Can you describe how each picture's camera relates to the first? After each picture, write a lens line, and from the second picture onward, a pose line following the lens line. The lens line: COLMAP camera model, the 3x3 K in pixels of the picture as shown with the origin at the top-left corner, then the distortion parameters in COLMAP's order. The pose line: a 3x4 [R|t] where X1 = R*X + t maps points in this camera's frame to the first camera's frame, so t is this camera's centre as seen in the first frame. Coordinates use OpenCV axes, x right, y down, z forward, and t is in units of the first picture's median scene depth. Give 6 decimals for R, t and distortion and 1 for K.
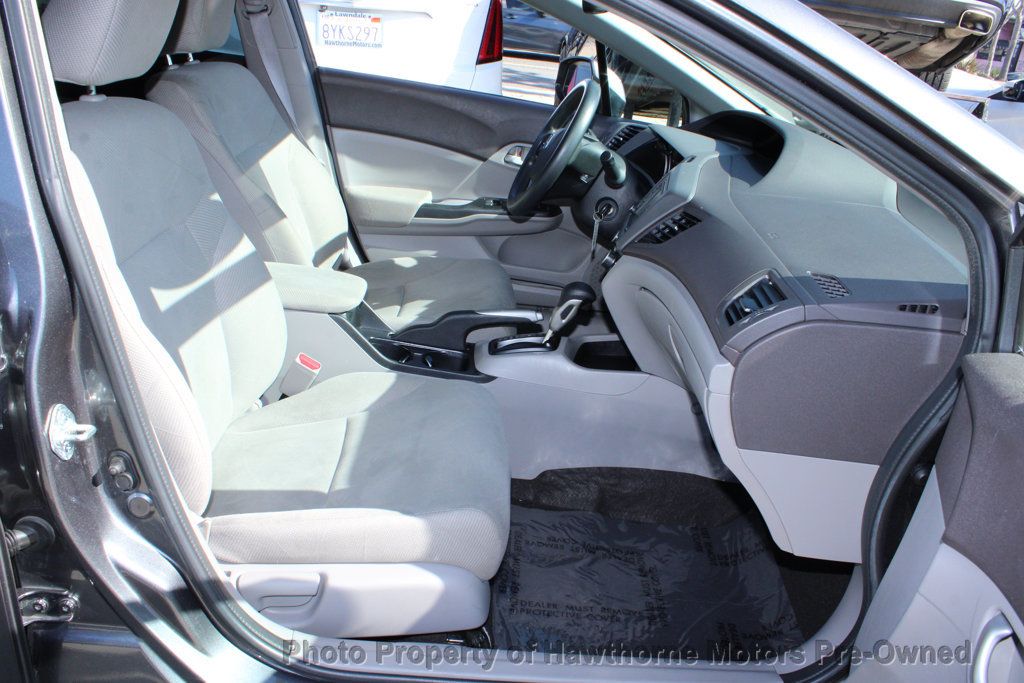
lens RADIAL K [[876.5, 0, 512.0], [0, 876.5, 341.5], [0, 0, 1]] dist [-0.157630, 0.151416]
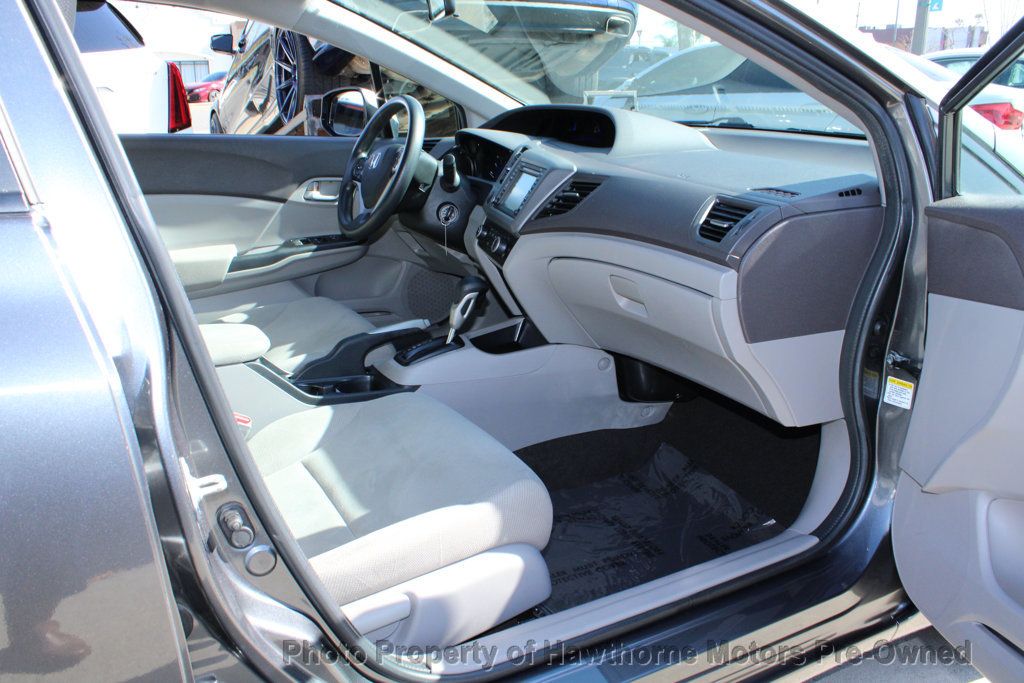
lens RADIAL K [[876.5, 0, 512.0], [0, 876.5, 341.5], [0, 0, 1]] dist [-0.157630, 0.151416]
pose [[0.887188, -0.238091, 0.395235, -0.305304], [0.264953, 0.964161, -0.013928, 0.034059], [-0.377754, 0.117076, 0.918474, 0.036447]]
